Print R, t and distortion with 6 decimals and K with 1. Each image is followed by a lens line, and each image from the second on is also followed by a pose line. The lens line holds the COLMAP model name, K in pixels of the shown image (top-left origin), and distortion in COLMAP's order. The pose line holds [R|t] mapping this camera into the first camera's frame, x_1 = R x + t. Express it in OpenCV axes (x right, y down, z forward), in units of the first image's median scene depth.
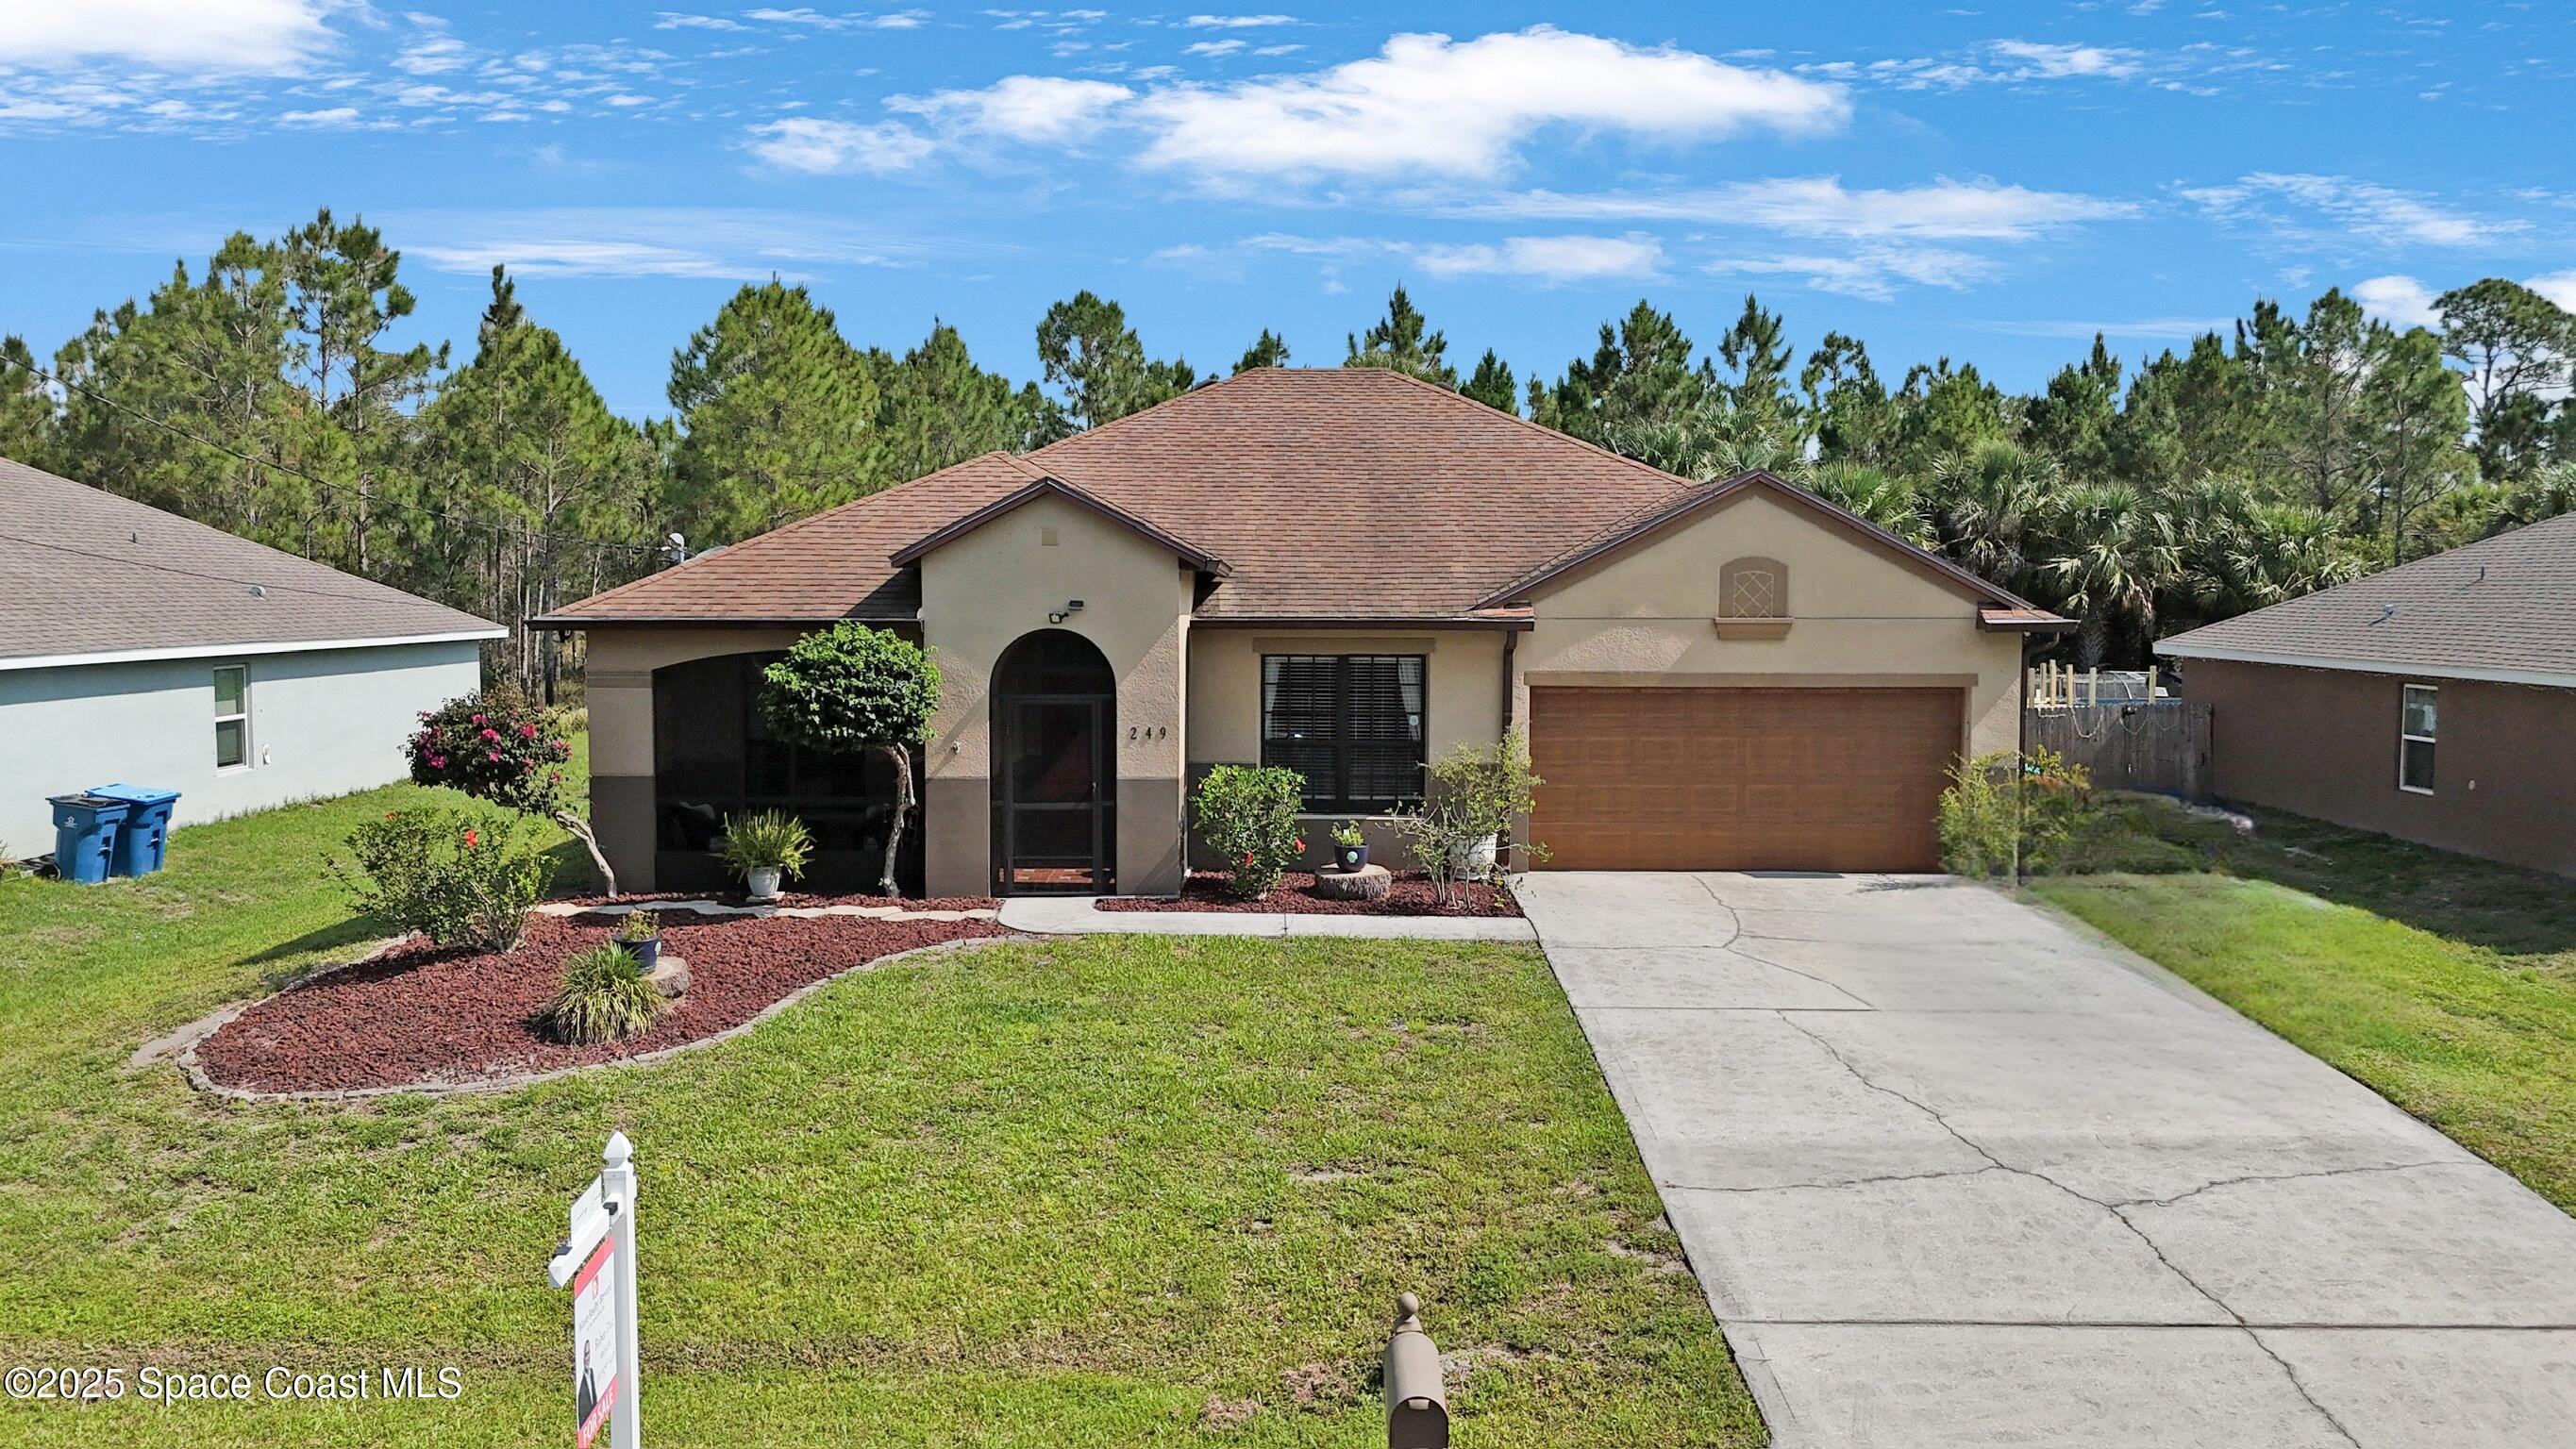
lens RADIAL K [[1904.8, 0, 1290.2], [0, 1904.8, 713.7], [0, 0, 1]] dist [0.075139, -0.074515]
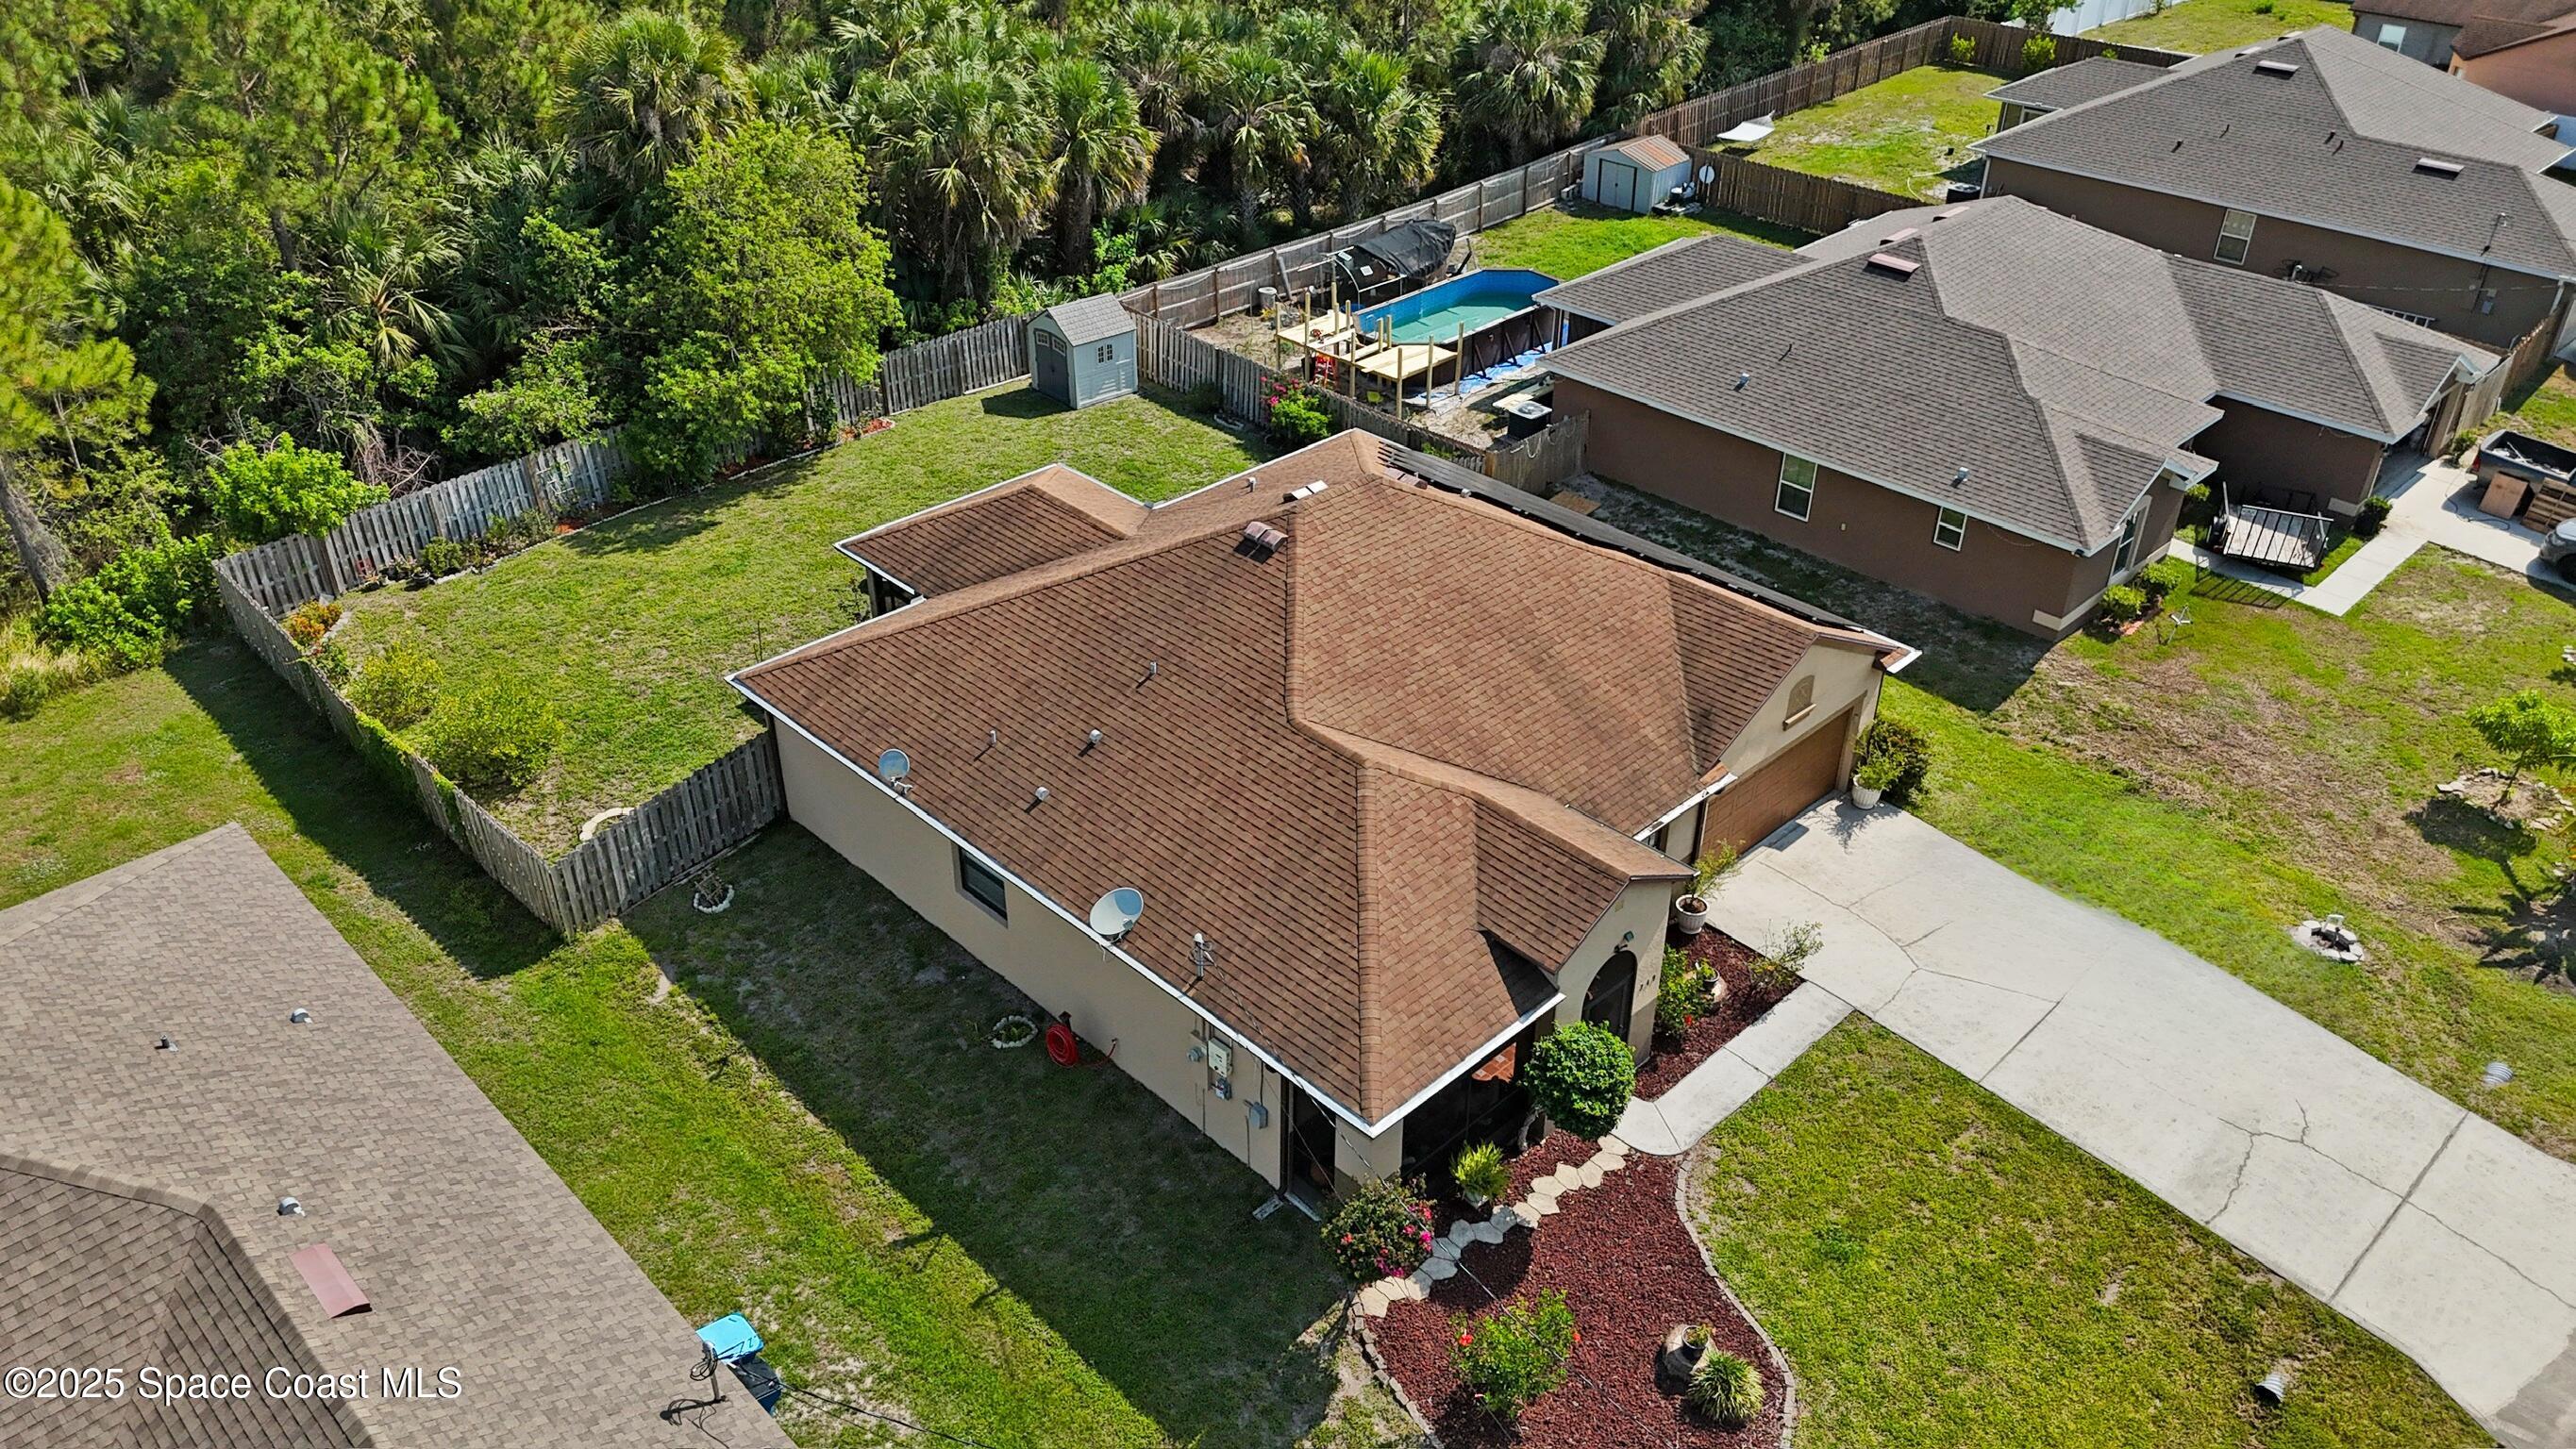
lens RADIAL K [[1904.8, 0, 1290.2], [0, 1904.8, 713.7], [0, 0, 1]] dist [0.075139, -0.074515]
pose [[0.711642, -0.372341, 0.595758, -1.079432], [0.043620, 0.869785, 0.491500, -0.913999], [-0.701186, -0.323785, 0.635217, 0.317156]]
